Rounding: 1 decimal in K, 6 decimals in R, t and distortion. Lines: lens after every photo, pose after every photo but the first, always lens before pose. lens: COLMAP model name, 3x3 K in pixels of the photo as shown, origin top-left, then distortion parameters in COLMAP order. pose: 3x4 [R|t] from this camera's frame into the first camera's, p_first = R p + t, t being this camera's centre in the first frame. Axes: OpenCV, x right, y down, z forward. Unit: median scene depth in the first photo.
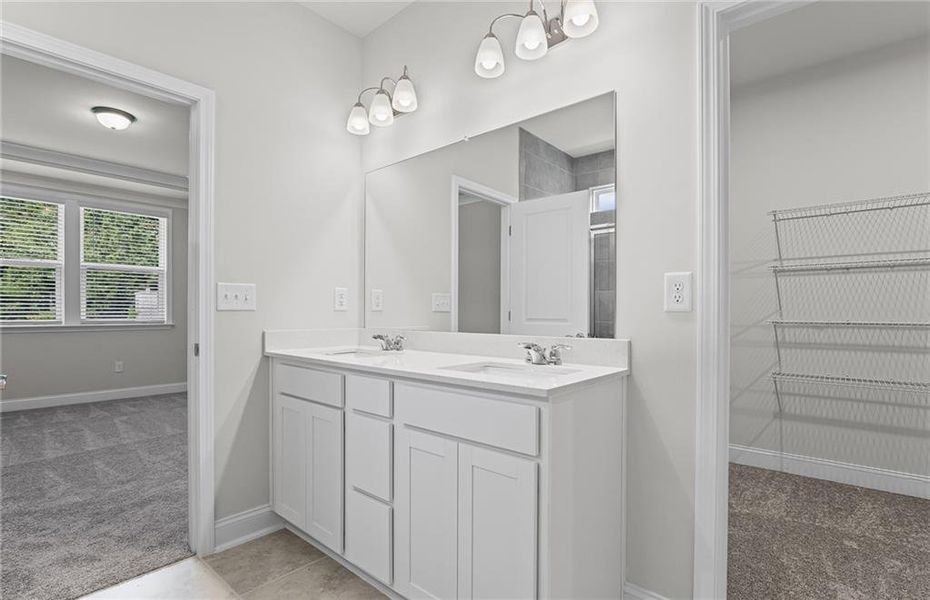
lens RADIAL K [[429.4, 0, 478.5], [0, 429.4, 316.2], [0, 0, 1]] dist [-0.001638, 0.000011]
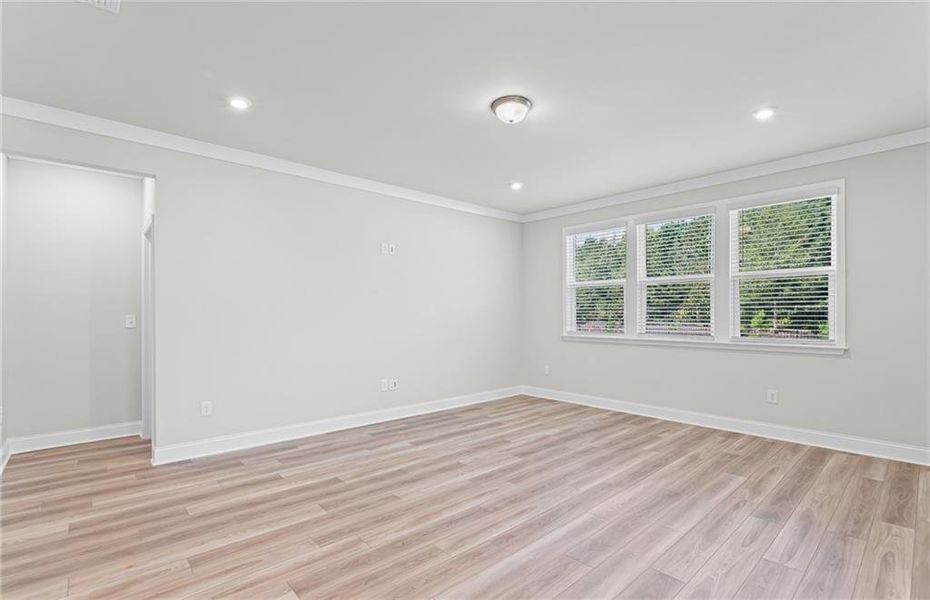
lens RADIAL K [[429.4, 0, 478.5], [0, 429.4, 316.2], [0, 0, 1]] dist [-0.001638, 0.000011]
pose [[-0.078619, 0.004753, -0.996893, 0.008695], [-0.014099, 0.999883, 0.005879, -0.035605], [0.996805, 0.014517, -0.078542, 0.623101]]
